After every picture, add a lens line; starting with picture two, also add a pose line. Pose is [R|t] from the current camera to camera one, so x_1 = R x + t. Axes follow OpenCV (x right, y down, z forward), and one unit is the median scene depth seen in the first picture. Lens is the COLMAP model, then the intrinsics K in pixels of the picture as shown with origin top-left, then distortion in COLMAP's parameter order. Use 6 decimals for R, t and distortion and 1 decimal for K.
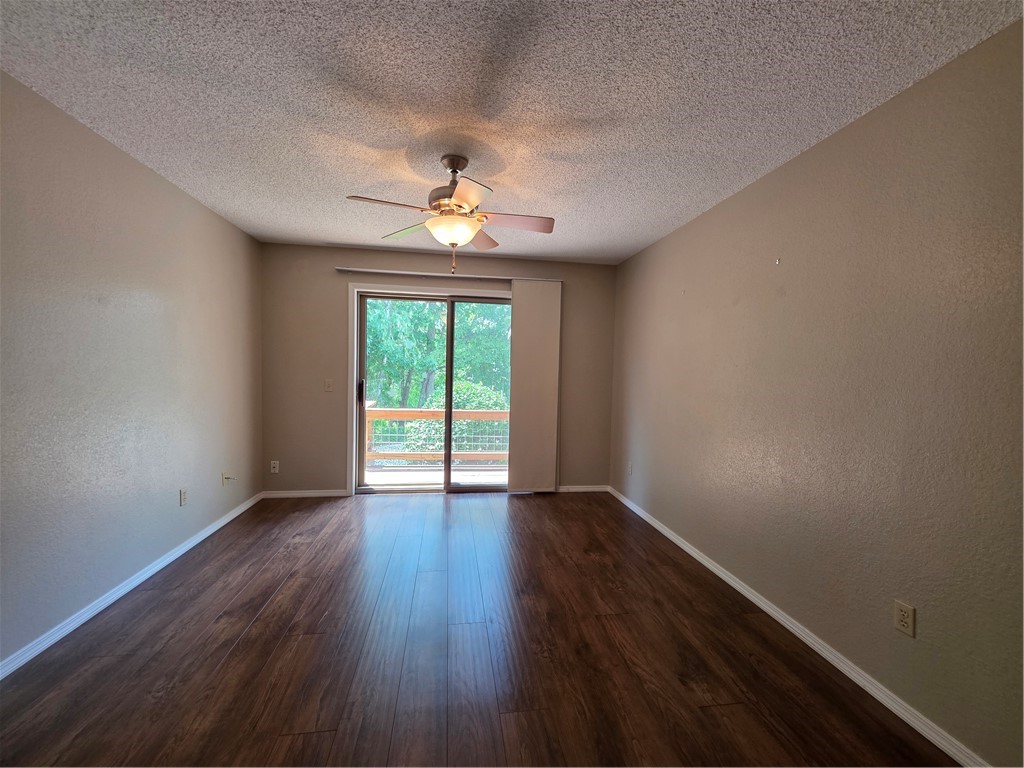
lens RADIAL K [[408.1, 0, 506.8], [0, 408.1, 383.2], [0, 0, 1]] dist [-0.001855, 0.000517]
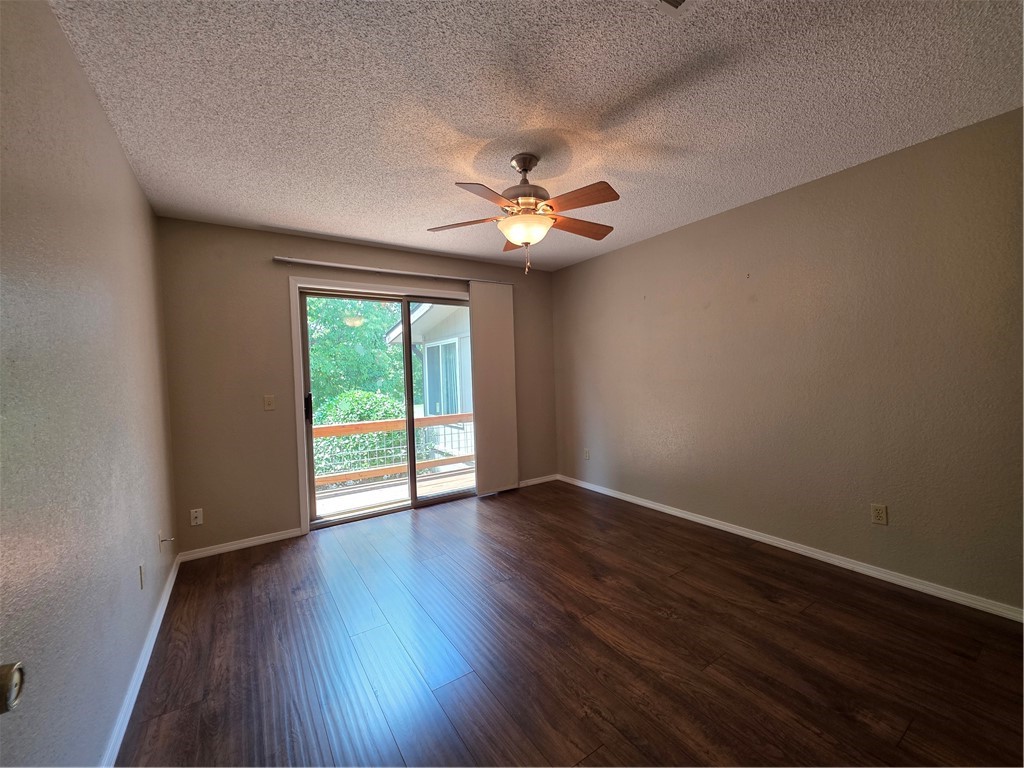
lens RADIAL K [[408.1, 0, 504.4], [0, 408.1, 381.6], [0, 0, 1]] dist [-0.001855, 0.000517]
pose [[0.905229, -0.061051, 0.420516, -0.345160], [0.067031, 0.997751, 0.000561, -0.004887], [-0.419605, 0.027679, 0.907285, 0.073126]]
